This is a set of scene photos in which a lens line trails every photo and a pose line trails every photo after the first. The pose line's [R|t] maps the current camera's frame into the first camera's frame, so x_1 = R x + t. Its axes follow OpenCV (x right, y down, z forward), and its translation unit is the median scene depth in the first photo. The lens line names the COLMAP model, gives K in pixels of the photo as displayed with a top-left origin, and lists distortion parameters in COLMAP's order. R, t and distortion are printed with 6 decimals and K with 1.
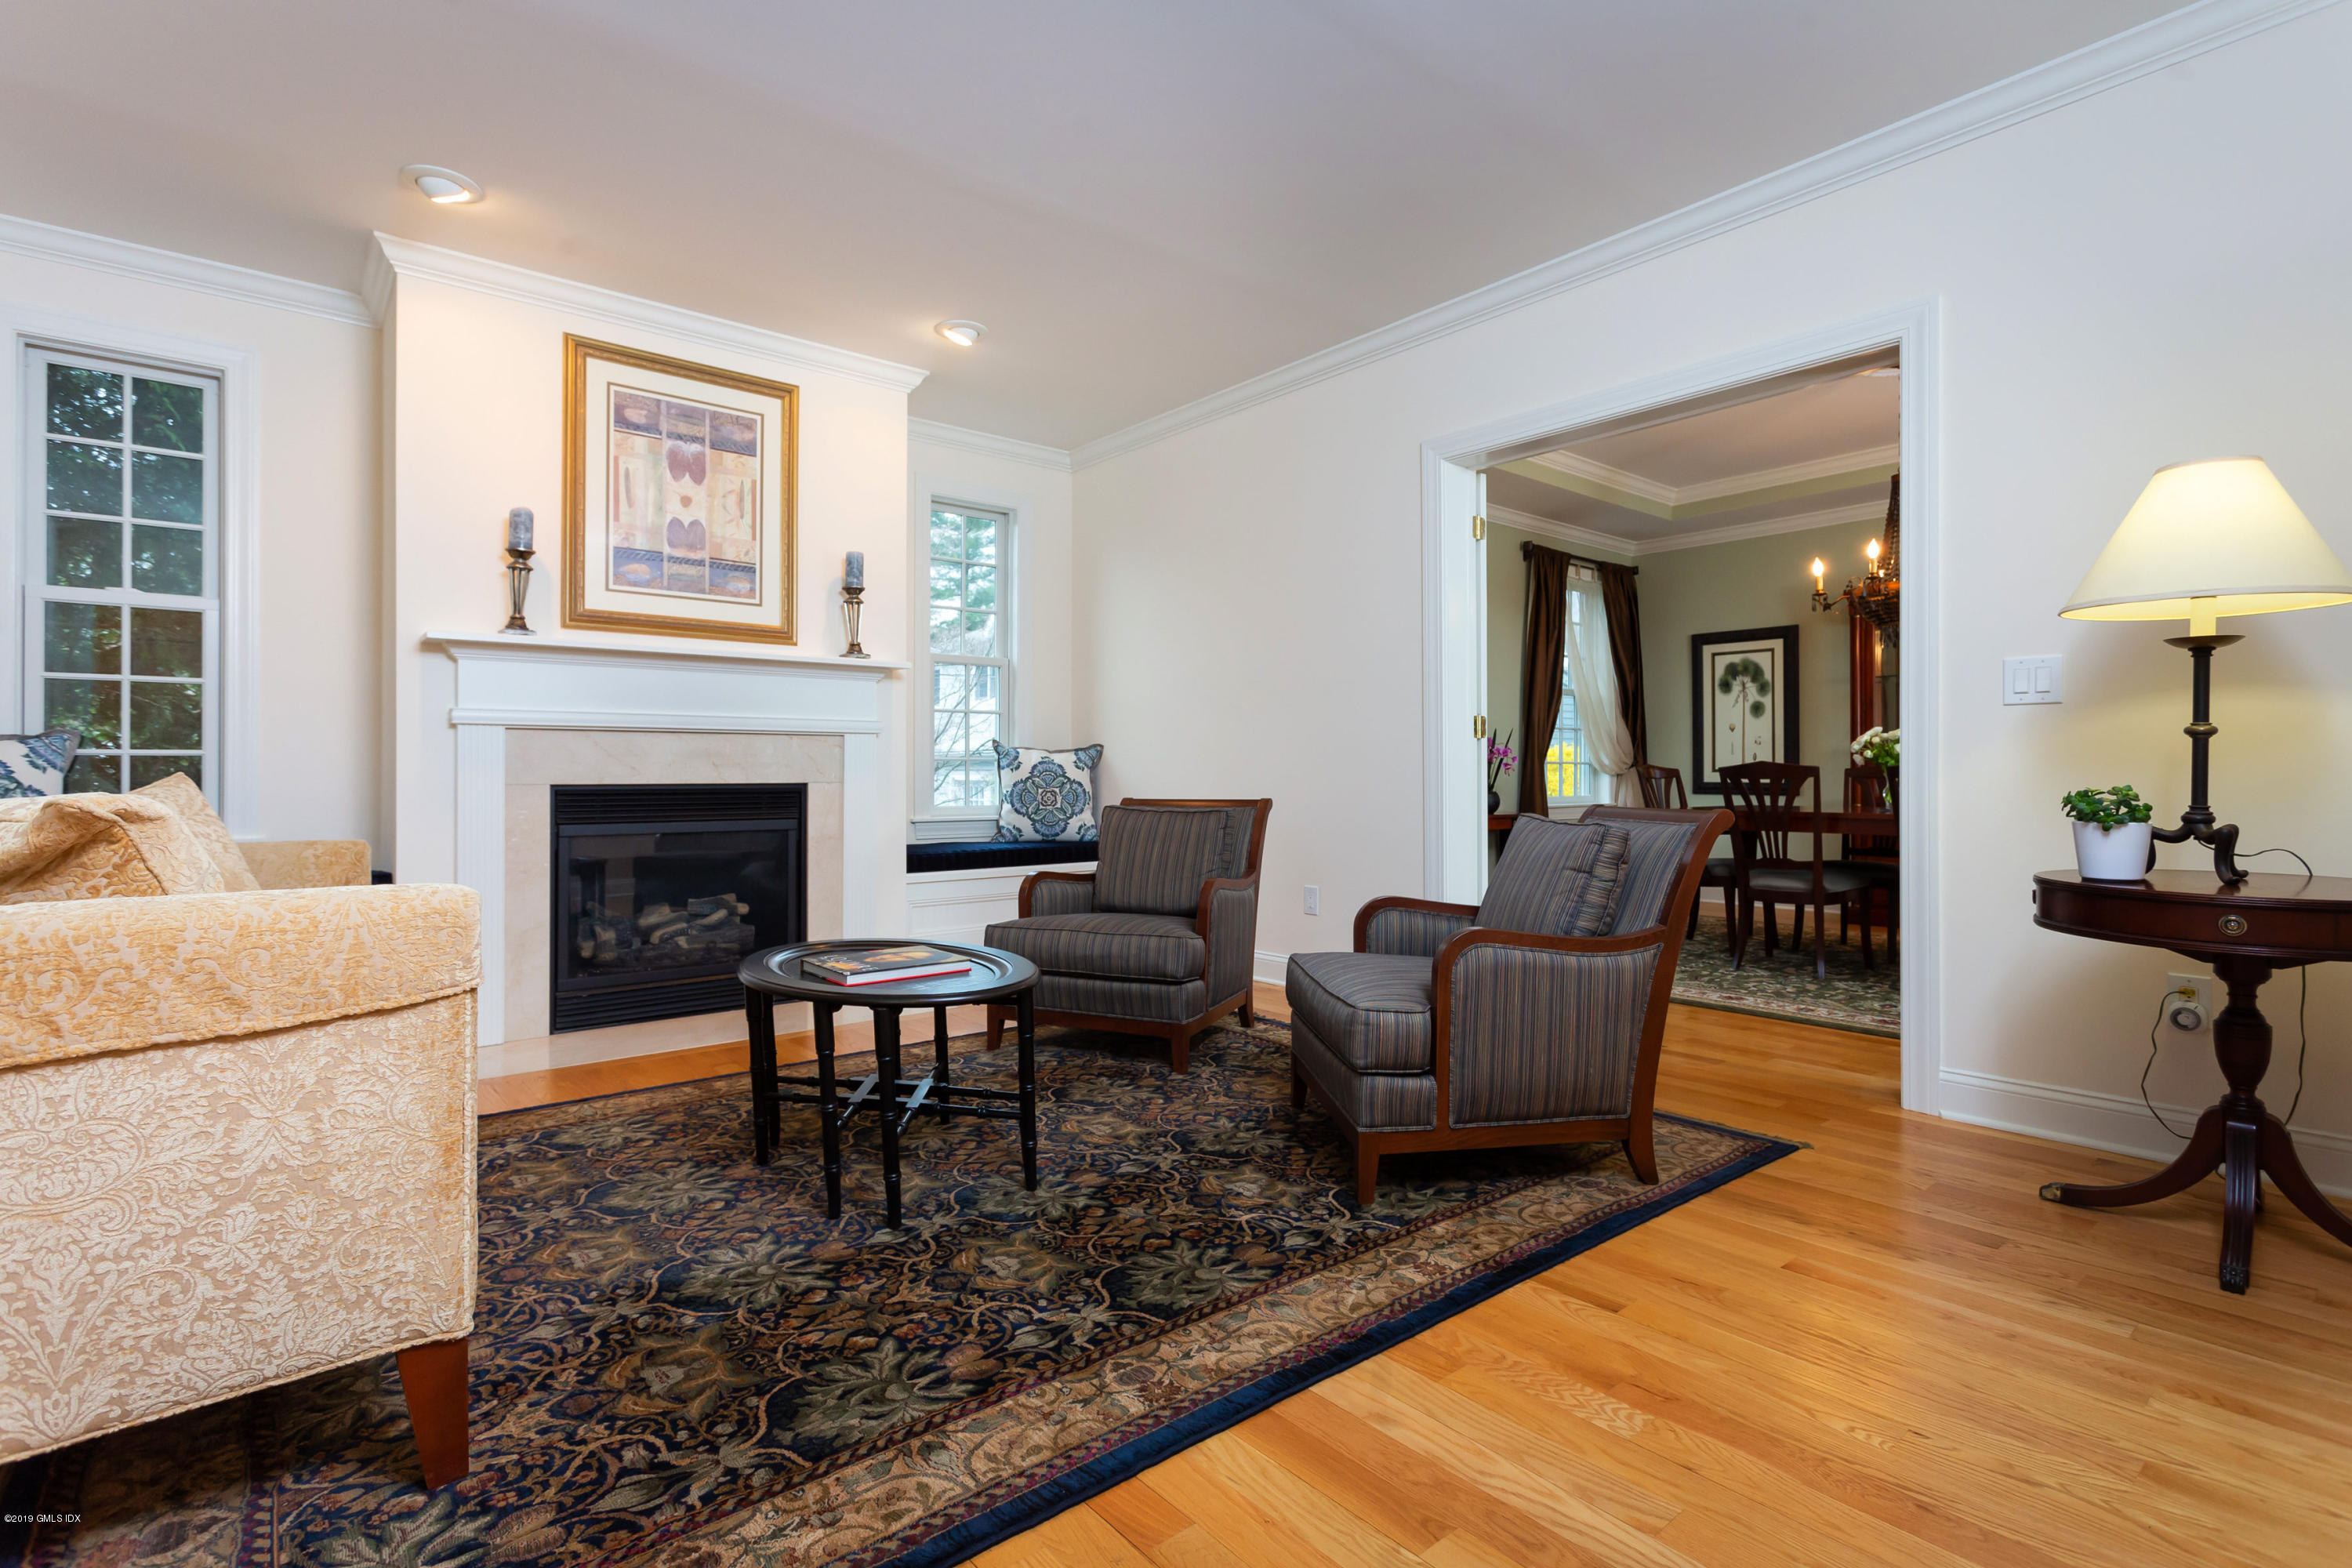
lens RADIAL K [[1116.0, 0, 1166.2], [0, 1116.0, 769.6], [0, 0, 1]] dist [0.000708, 0.002051]
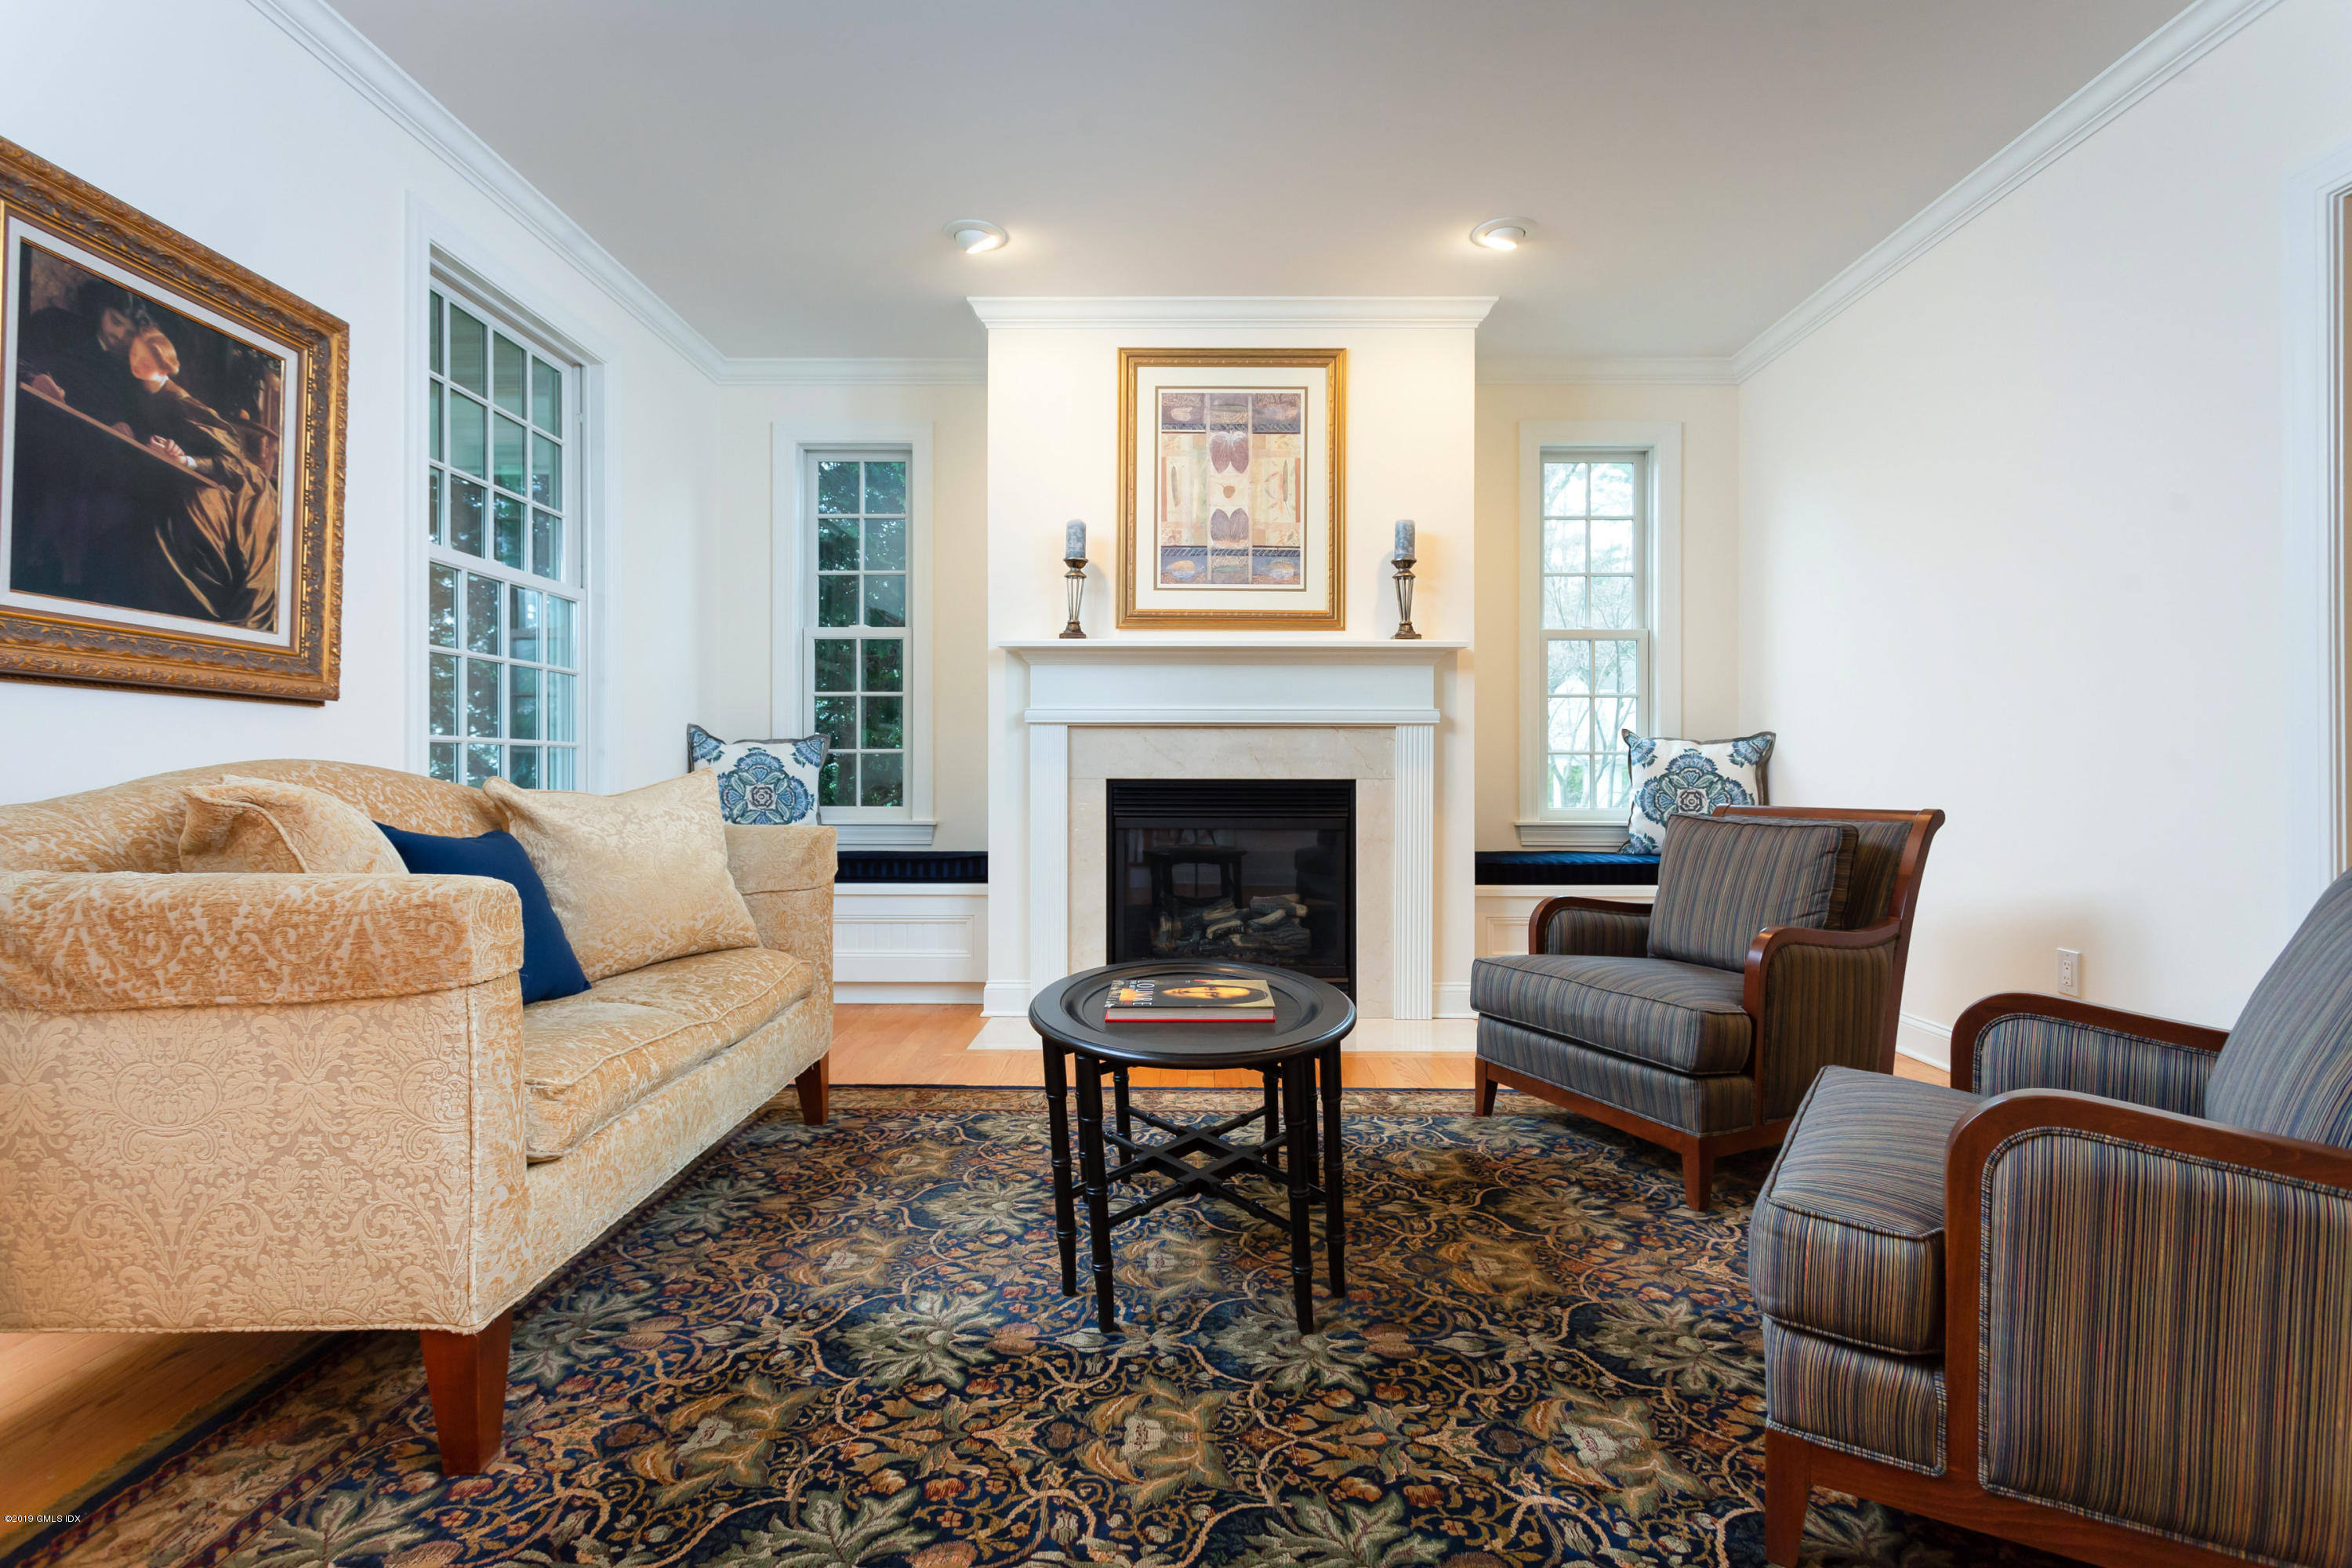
lens RADIAL K [[1116.0, 0, 1179.4], [0, 1116.0, 765.4], [0, 0, 1]] dist [0.000708, 0.002051]
pose [[0.766661, 0.000358, -0.642052, 0.240632], [-0.000437, 1.000000, 0.000037, 0.001046], [0.642052, 0.000252, 0.766661, 0.314506]]
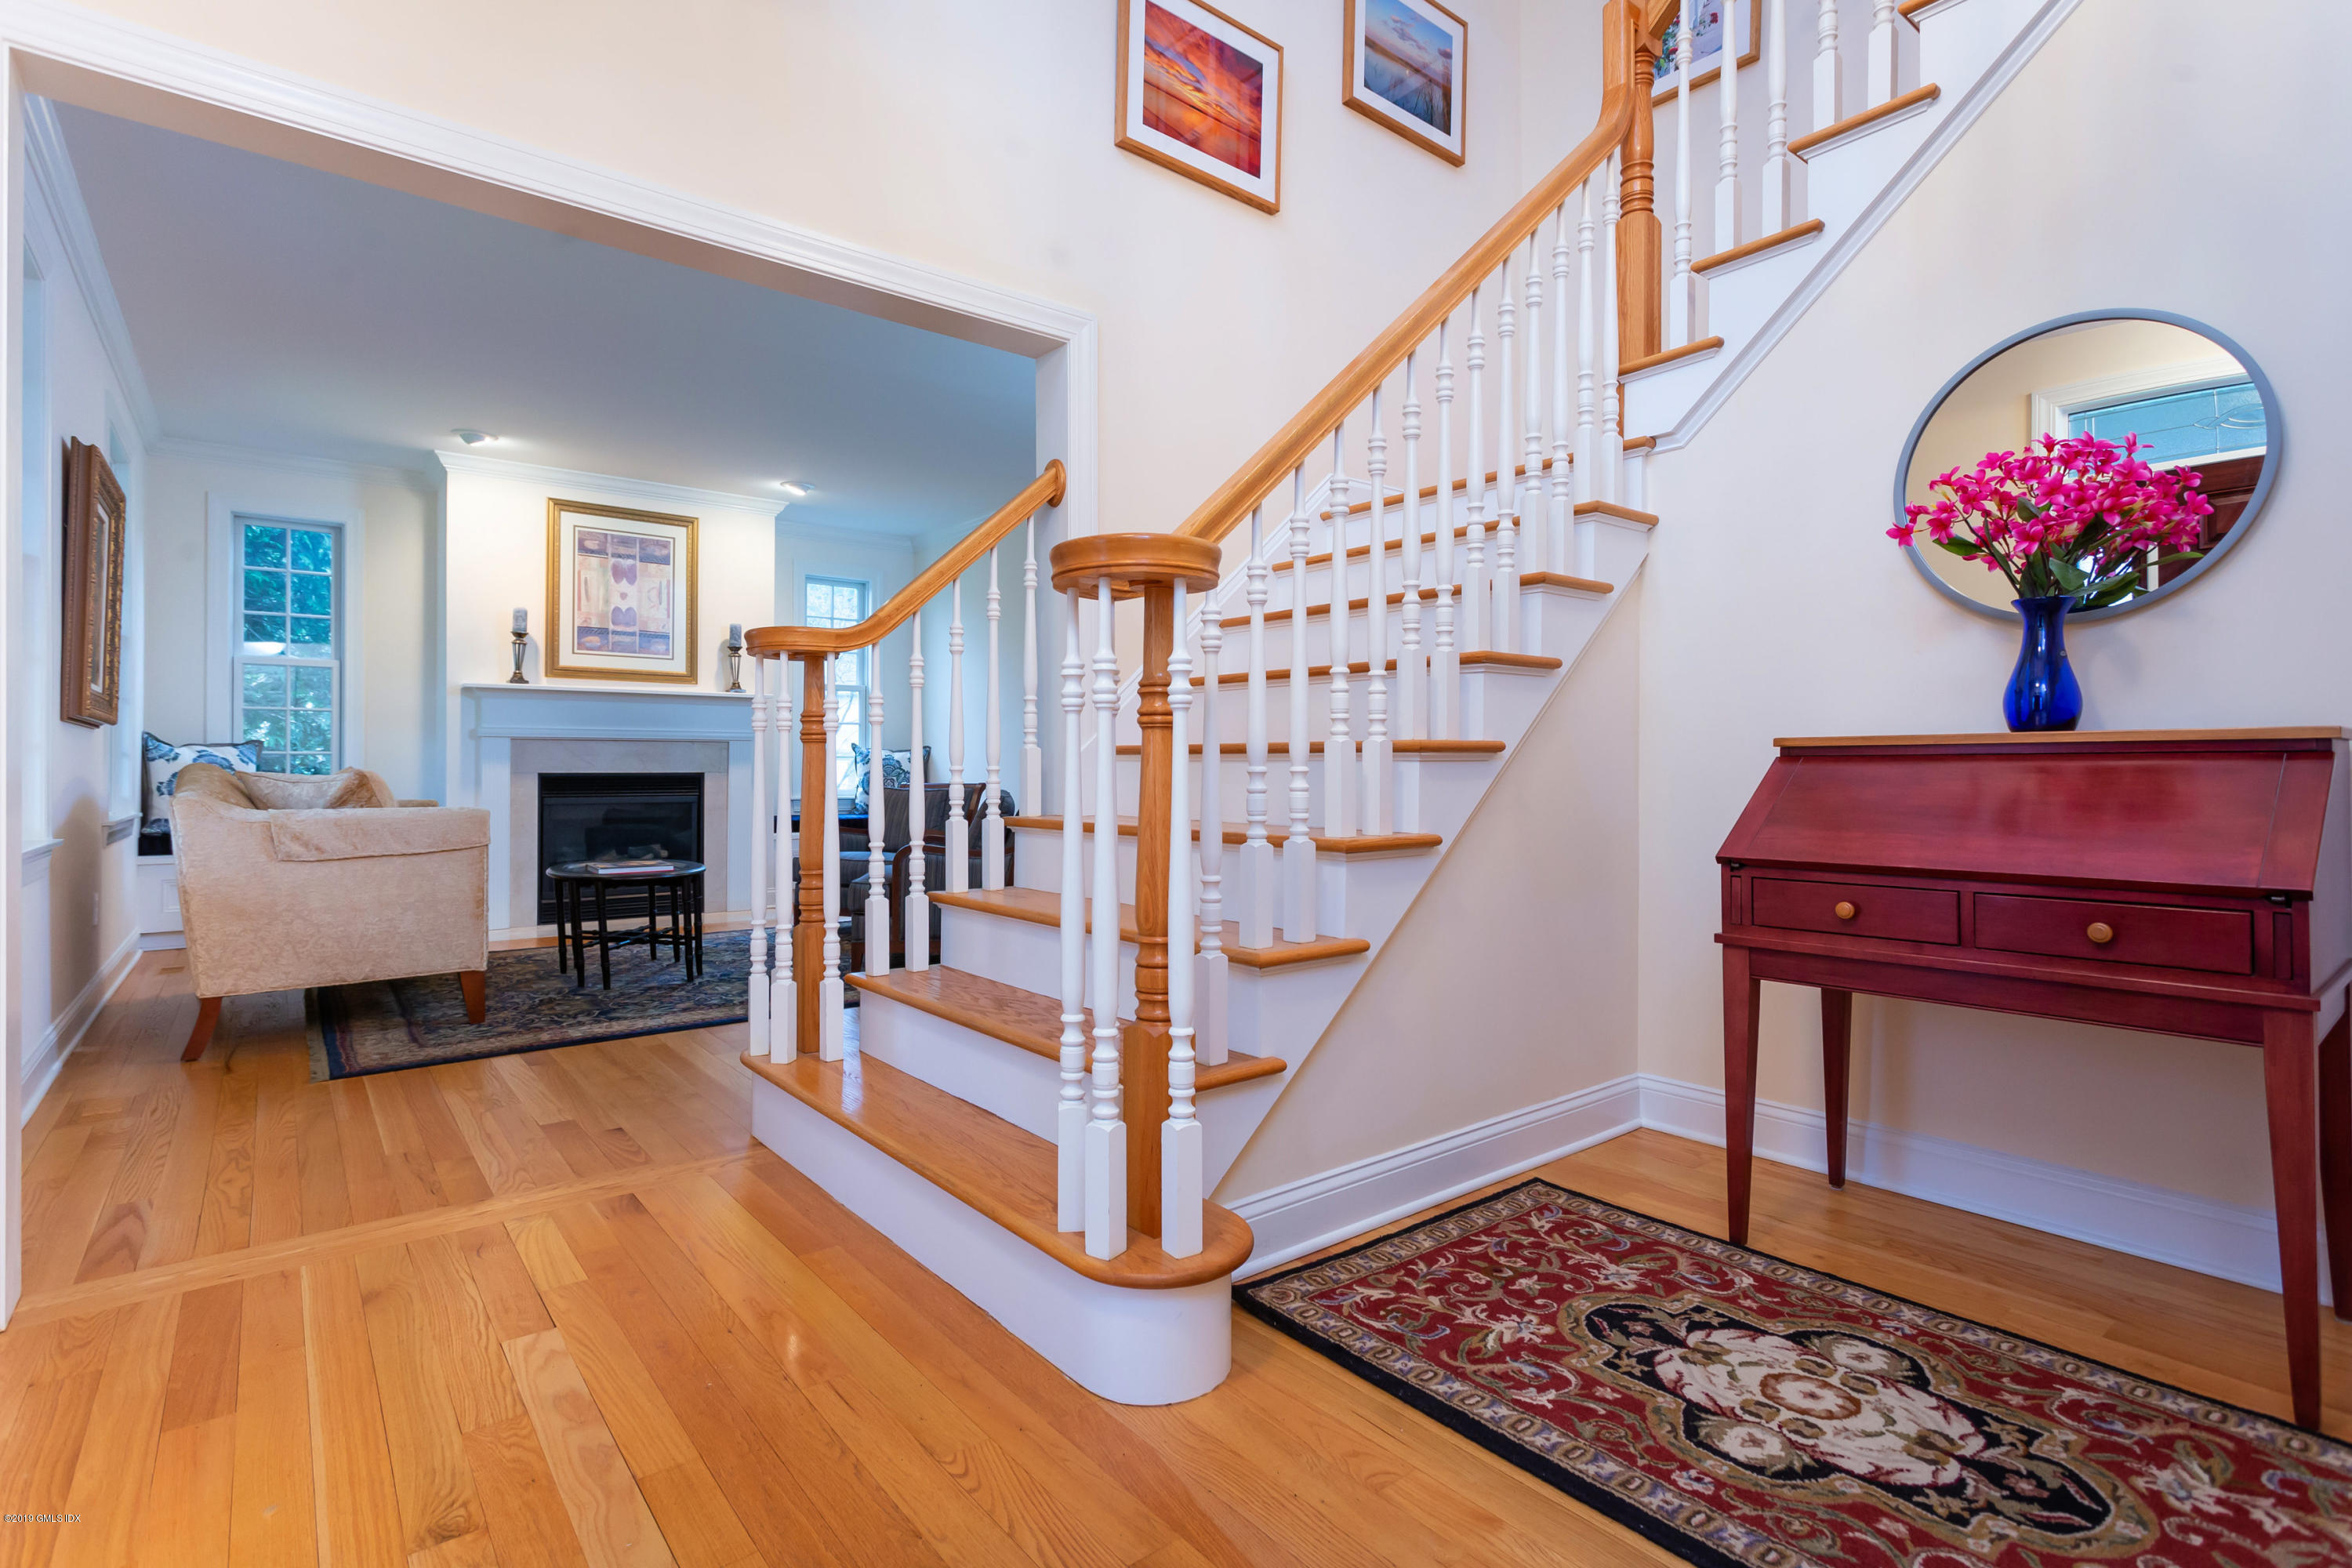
lens RADIAL K [[1116.0, 0, 1158.6], [0, 1116.0, 765.1], [0, 0, 1]] dist [0.000708, 0.002051]
pose [[0.999766, 0.000823, -0.021638, 0.531568], [-0.000802, 0.999999, 0.000980, -0.000599], [0.021638, -0.000962, 0.999765, -0.834284]]
